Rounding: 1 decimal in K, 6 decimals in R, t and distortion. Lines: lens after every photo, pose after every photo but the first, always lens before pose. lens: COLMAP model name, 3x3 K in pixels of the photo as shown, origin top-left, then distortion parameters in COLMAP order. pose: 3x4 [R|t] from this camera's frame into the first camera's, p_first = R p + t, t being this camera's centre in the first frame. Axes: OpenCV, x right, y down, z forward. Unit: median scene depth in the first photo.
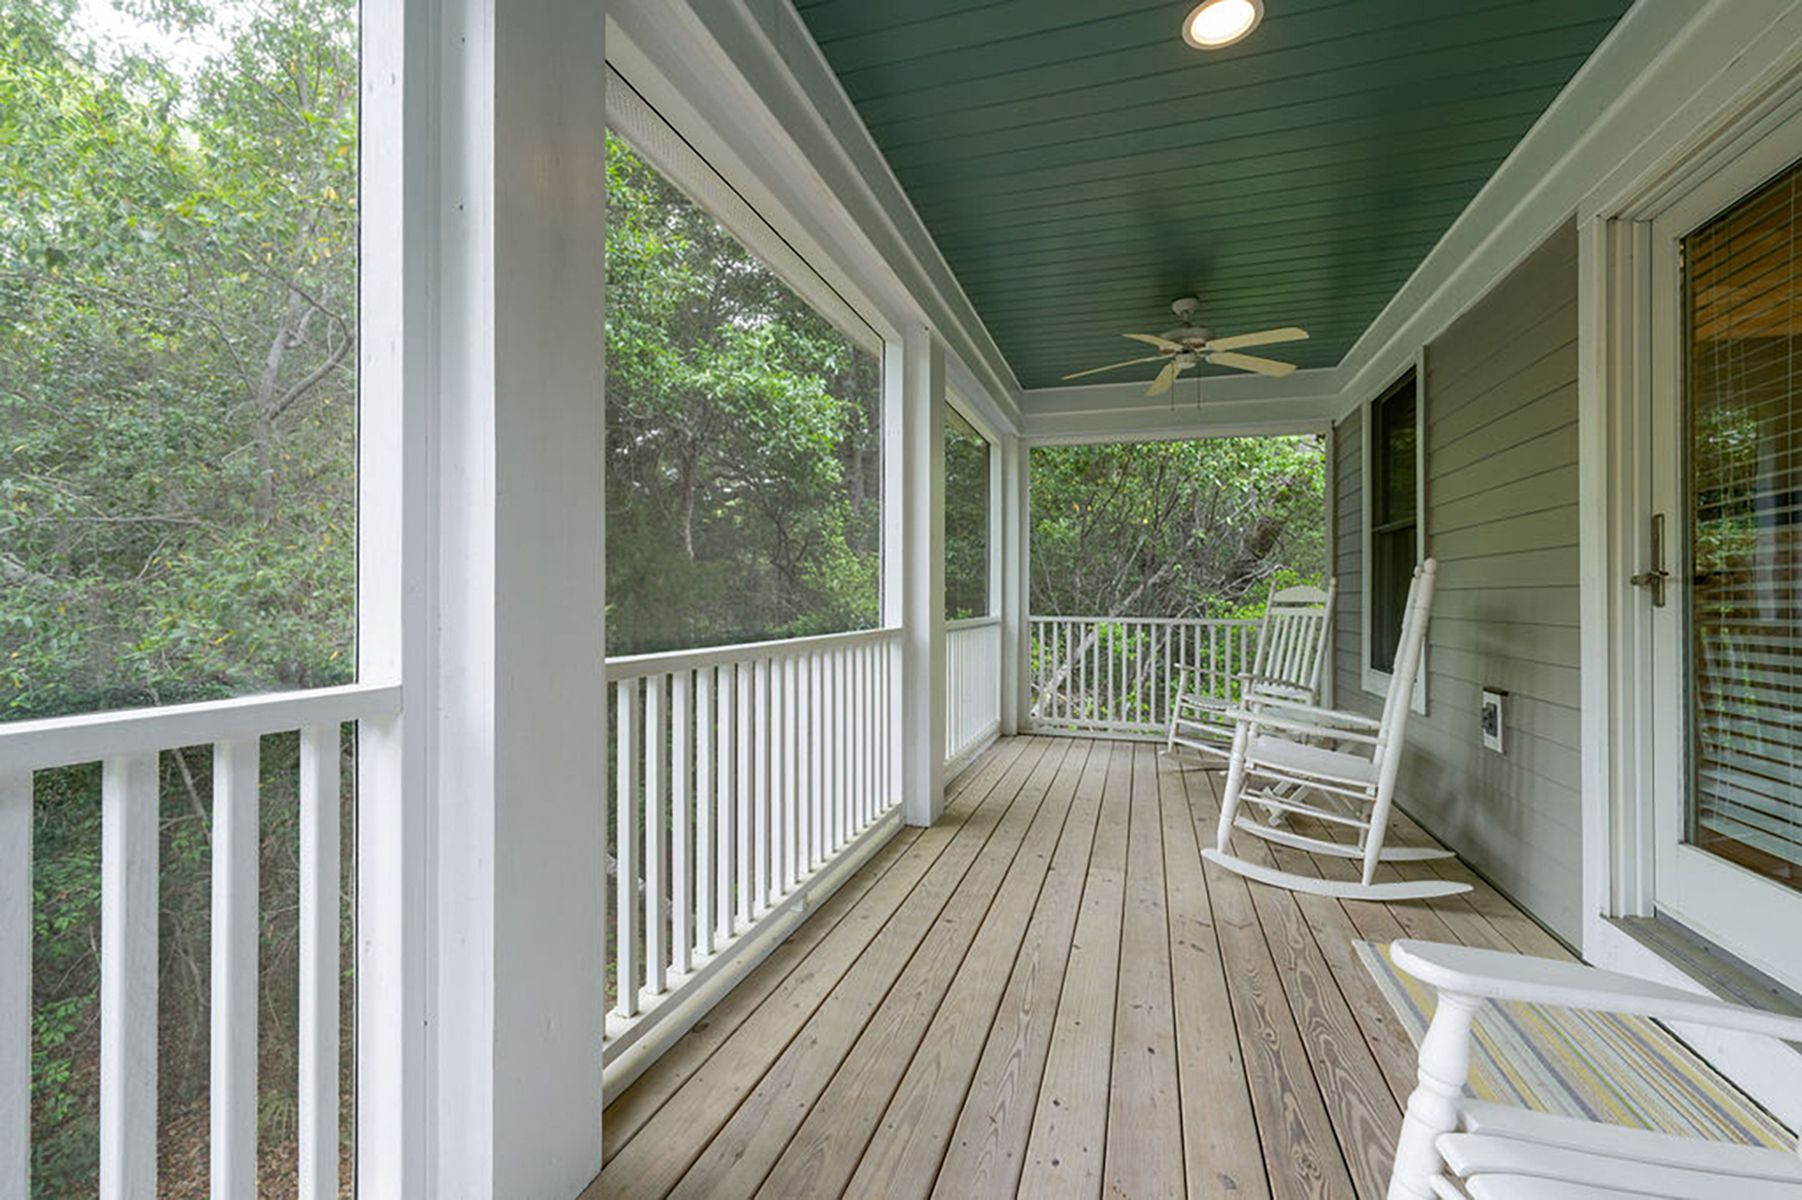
lens RADIAL K [[784.8, 0, 901.0], [0, 784.8, 600.0], [0, 0, 1]] dist [0.000049, 0.000501]
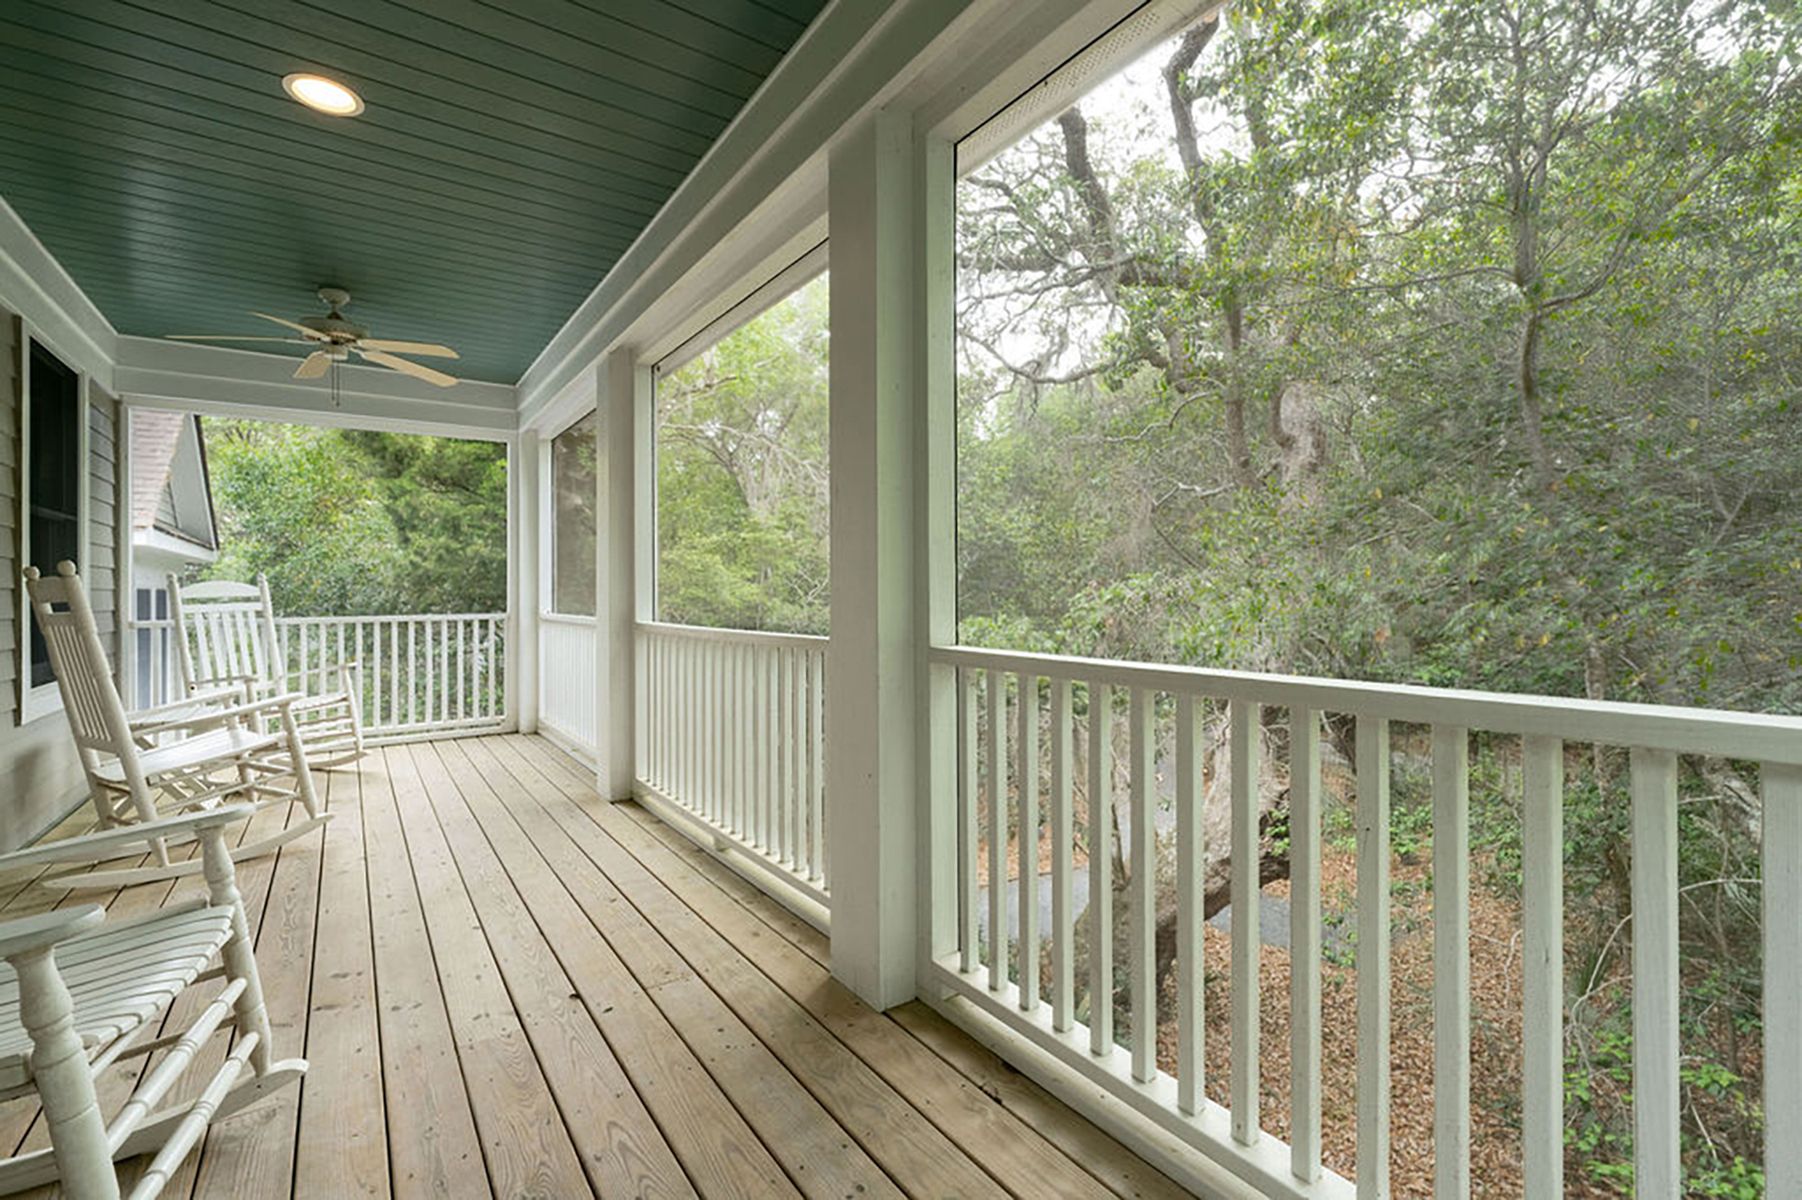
lens RADIAL K [[784.8, 0, 901.0], [0, 784.8, 600.0], [0, 0, 1]] dist [0.000049, 0.000501]
pose [[-0.607118, 0.007464, -0.794577, 0.649983], [0.003977, 0.999972, 0.006355, 0.001990], [0.794602, 0.000698, -0.607130, 1.914615]]
